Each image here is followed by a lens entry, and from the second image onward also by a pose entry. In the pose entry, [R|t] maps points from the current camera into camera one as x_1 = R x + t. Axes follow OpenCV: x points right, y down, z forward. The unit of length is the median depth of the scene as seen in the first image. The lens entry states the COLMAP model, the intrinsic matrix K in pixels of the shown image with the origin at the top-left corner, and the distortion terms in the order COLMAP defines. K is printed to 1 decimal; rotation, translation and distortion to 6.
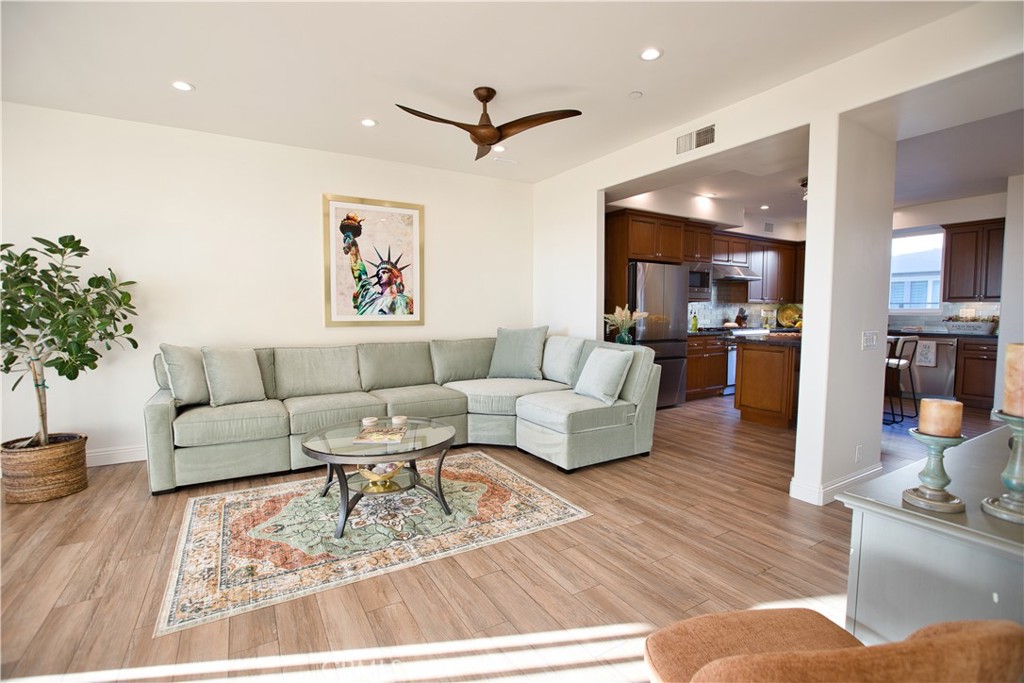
lens RADIAL K [[470.1, 0, 515.2], [0, 470.1, 343.8], [0, 0, 1]] dist [-0.043319, 0.014967]
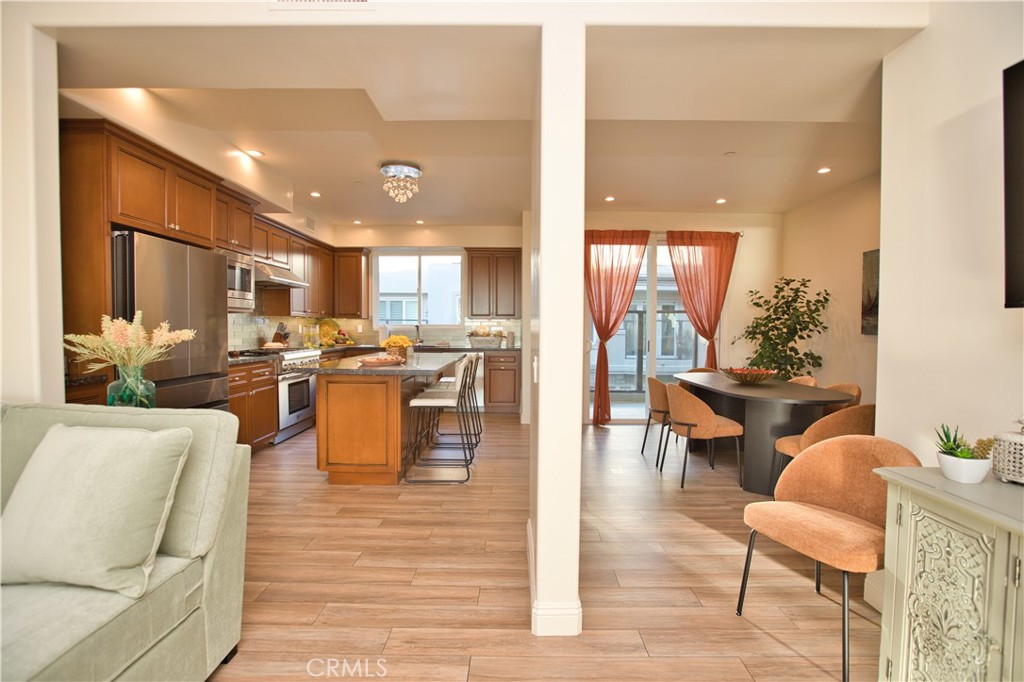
lens RADIAL K [[470.1, 0, 515.2], [0, 470.1, 343.3], [0, 0, 1]] dist [-0.043319, 0.014967]
pose [[0.516358, -0.025624, 0.855990, 0.036636], [0.054113, 0.998531, -0.002751, -0.024809], [-0.854662, 0.047741, 0.516986, 0.342433]]
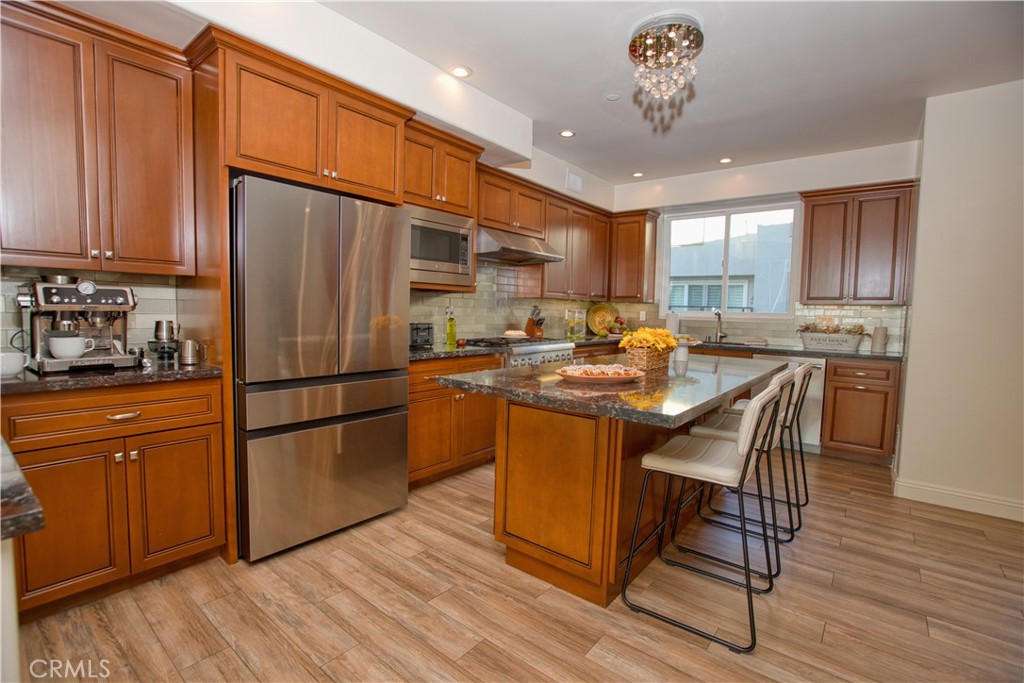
lens RADIAL K [[470.1, 0, 515.2], [0, 470.1, 343.8], [0, 0, 1]] dist [-0.043319, 0.014967]
pose [[0.937122, -0.003010, 0.348990, 0.294197], [0.000673, 0.999977, 0.006818, -0.037628], [-0.349002, -0.006154, 0.937102, 0.510731]]
